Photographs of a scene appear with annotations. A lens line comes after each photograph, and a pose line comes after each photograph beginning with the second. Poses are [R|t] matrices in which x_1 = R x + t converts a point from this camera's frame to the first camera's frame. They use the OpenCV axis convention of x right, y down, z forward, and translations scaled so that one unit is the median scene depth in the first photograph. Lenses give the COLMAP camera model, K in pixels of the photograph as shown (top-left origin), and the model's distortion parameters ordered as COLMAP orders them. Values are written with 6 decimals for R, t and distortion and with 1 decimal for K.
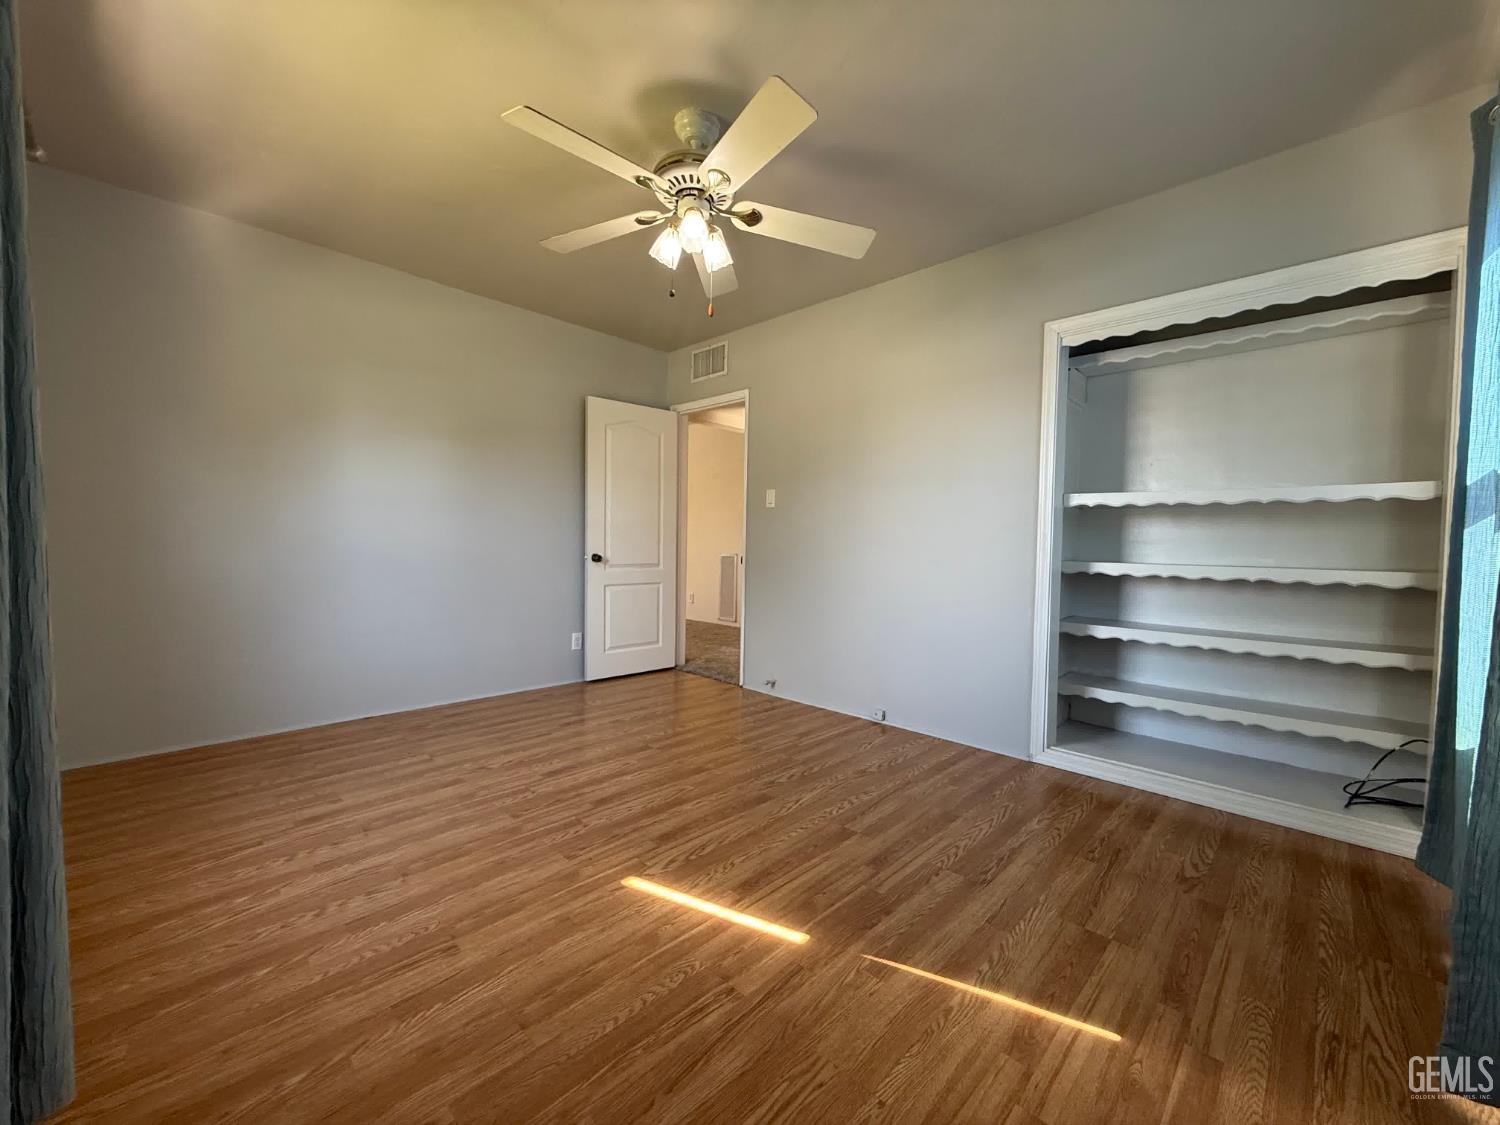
lens RADIAL K [[596.2, 0, 749.3], [0, 596.2, 567.0], [0, 0, 1]] dist [-0.002306, -0.000083]
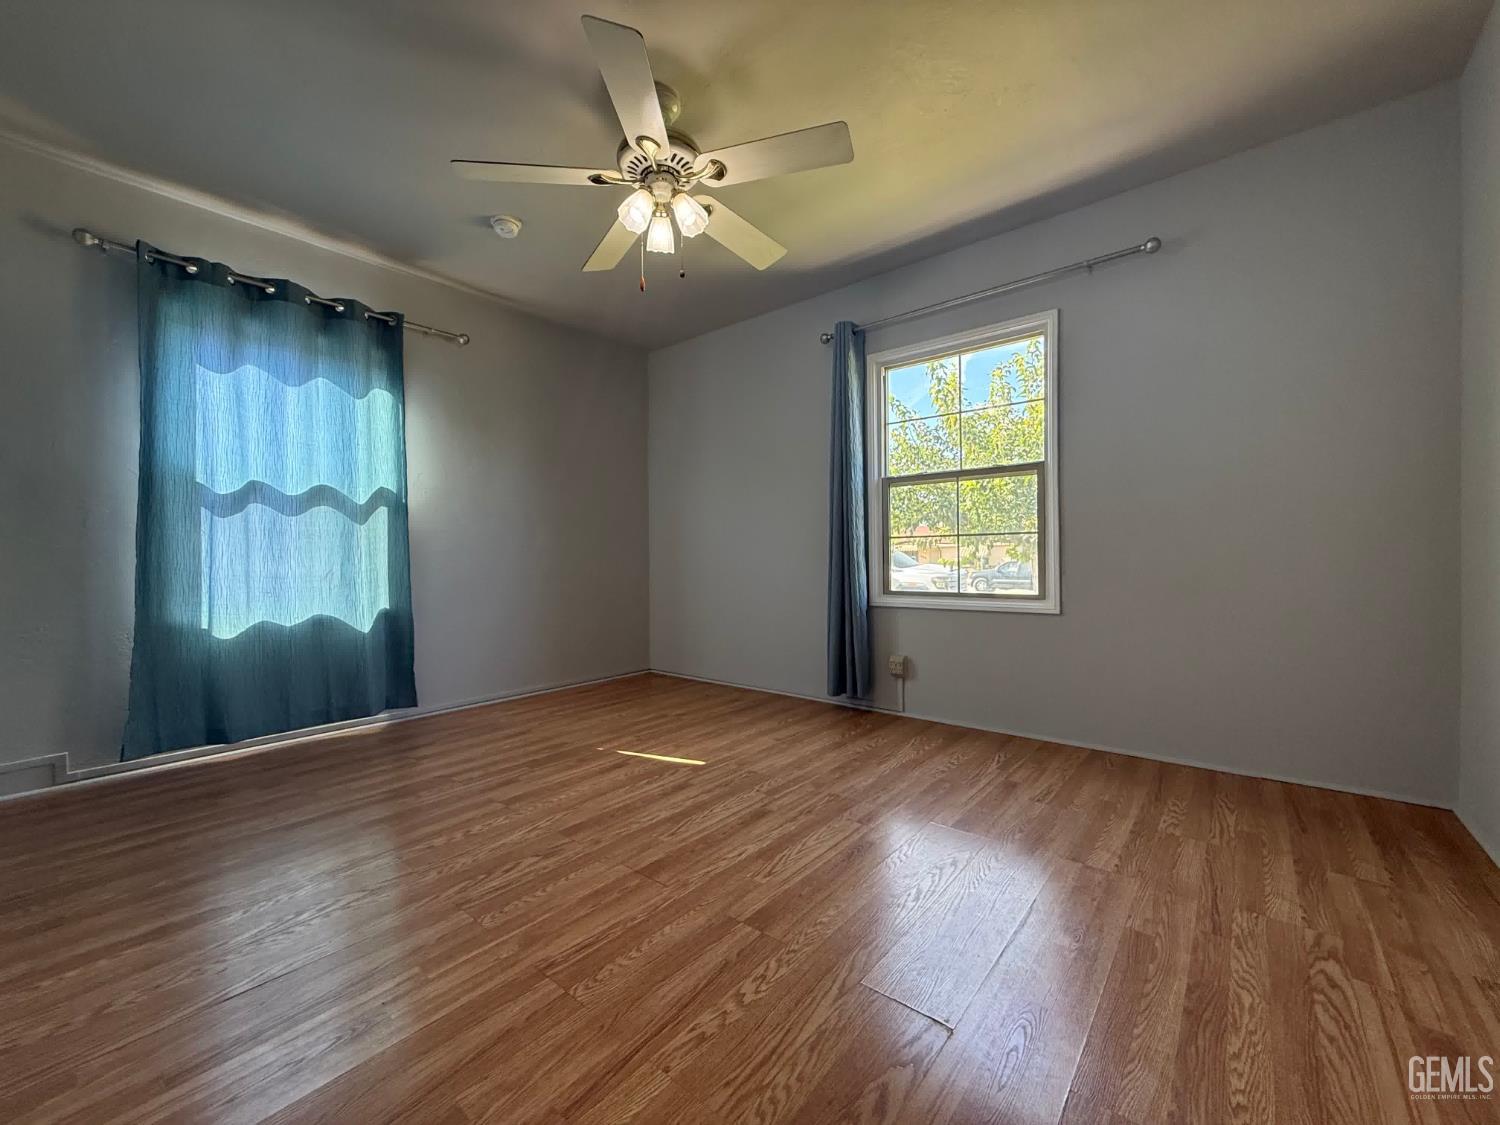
lens RADIAL K [[596.2, 0, 749.3], [0, 596.2, 559.0], [0, 0, 1]] dist [-0.002306, -0.000083]
pose [[-0.996943, -0.007763, -0.077745, -0.164981], [-0.010861, 0.999160, 0.039514, -0.025293], [0.077373, 0.040237, -0.996190, 1.971212]]
